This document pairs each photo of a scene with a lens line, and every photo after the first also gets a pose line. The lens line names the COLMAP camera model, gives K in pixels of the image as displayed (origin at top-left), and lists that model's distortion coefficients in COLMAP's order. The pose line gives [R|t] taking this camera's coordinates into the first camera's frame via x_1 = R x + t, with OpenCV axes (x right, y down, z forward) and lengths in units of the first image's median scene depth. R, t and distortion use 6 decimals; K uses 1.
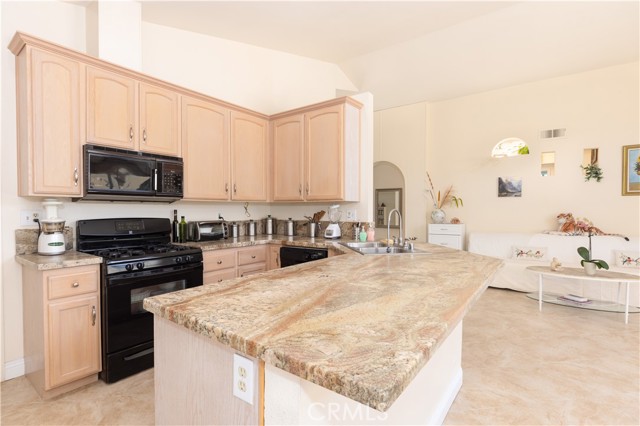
lens RADIAL K [[304.3, 0, 320.8], [0, 304.3, 215.1], [0, 0, 1]] dist [-0.001479, 0.000421]
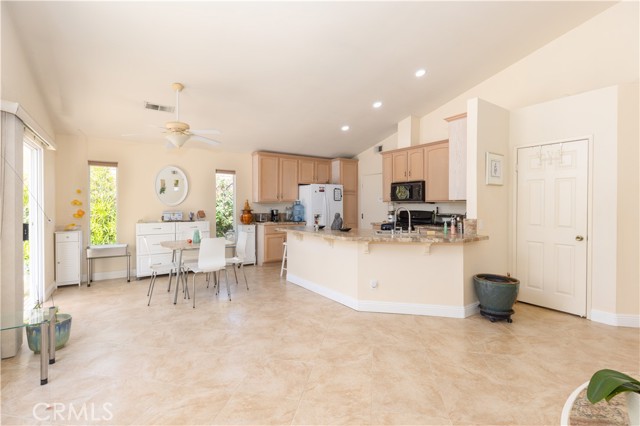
lens RADIAL K [[294.4, 0, 319.8], [0, 294.4, 208.3], [0, 0, 1]] dist [-0.000675, -0.000075]
pose [[-0.318824, 0.004962, -0.947801, 1.258630], [-0.018506, 0.999763, 0.011459, -0.015016], [0.947633, 0.021193, -0.318656, 0.797407]]
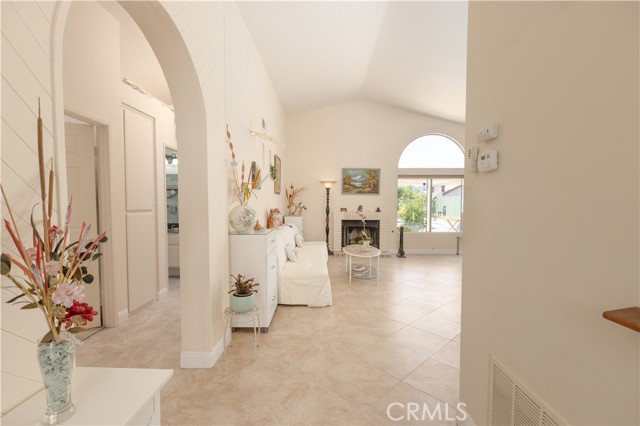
lens RADIAL K [[284.2, 0, 319.4], [0, 284.2, 215.8], [0, 0, 1]] dist [-0.002804, -0.000438]
pose [[-0.580429, -0.038424, 0.813404, -0.104954], [0.010856, 0.998432, 0.054910, -0.045242], [-0.814239, 0.040702, -0.579102, 2.002664]]
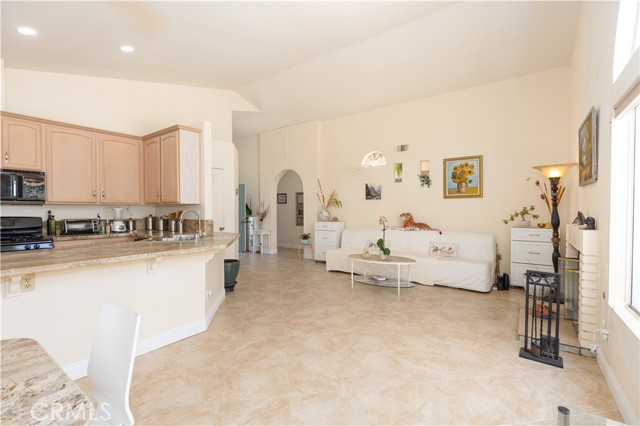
lens RADIAL K [[284.2, 0, 319.4], [0, 284.2, 215.8], [0, 0, 1]] dist [-0.002804, -0.000438]
pose [[0.999903, -0.002099, 0.013793, 0.601137], [0.002062, 0.999994, 0.002656, 0.004043], [-0.013799, -0.002628, 0.999901, -0.217729]]
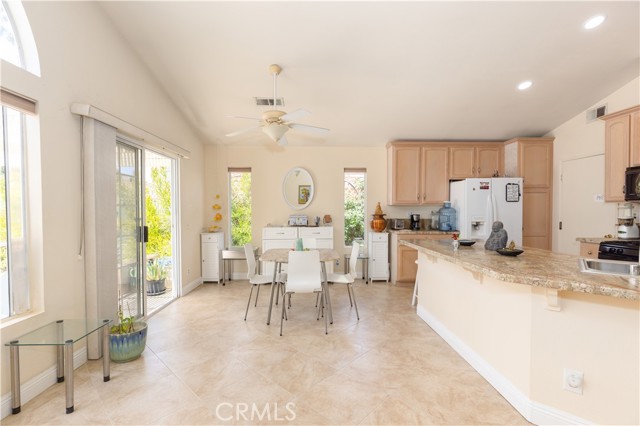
lens RADIAL K [[289.5, 0, 317.9], [0, 289.5, 216.4], [0, 0, 1]] dist [-0.002122, -0.000597]
pose [[-0.781770, 0.012945, -0.623433, 0.853692], [-0.012483, 0.999259, 0.036402, -0.015998], [0.623442, 0.036240, -0.781029, 0.753511]]
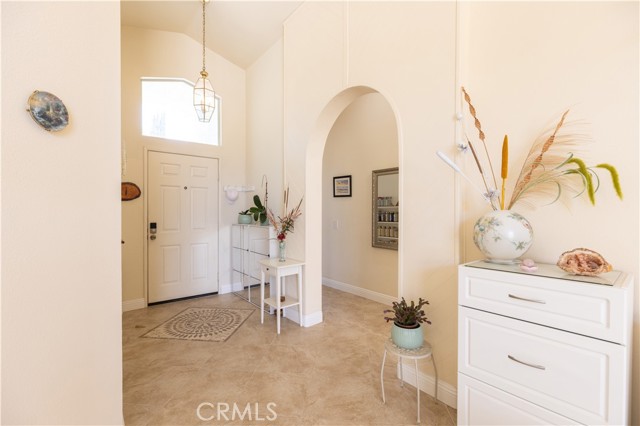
lens RADIAL K [[284.2, 0, 319.4], [0, 284.2, 215.8], [0, 0, 1]] dist [-0.002804, -0.000438]
pose [[0.968550, 0.004086, -0.248787, 0.502575], [-0.003754, 0.999991, 0.001807, -0.025597], [0.248792, -0.000817, 0.968557, 1.236525]]
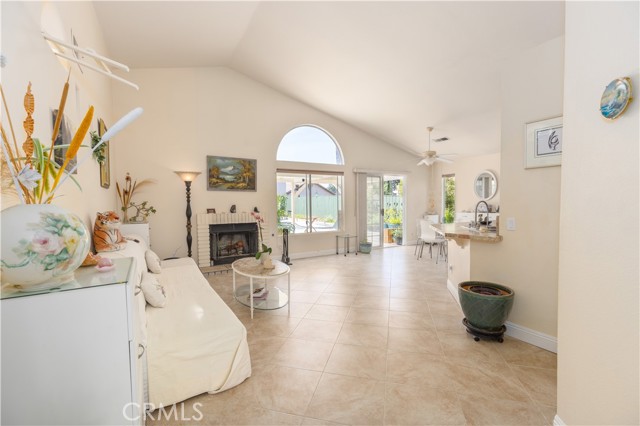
lens RADIAL K [[284.2, 0, 319.4], [0, 284.2, 215.8], [0, 0, 1]] dist [-0.002804, -0.000438]
pose [[-0.919542, -0.006827, 0.392932, 0.312454], [0.019312, 0.997856, 0.062532, -0.034070], [-0.392516, 0.065089, -0.917439, 1.856948]]
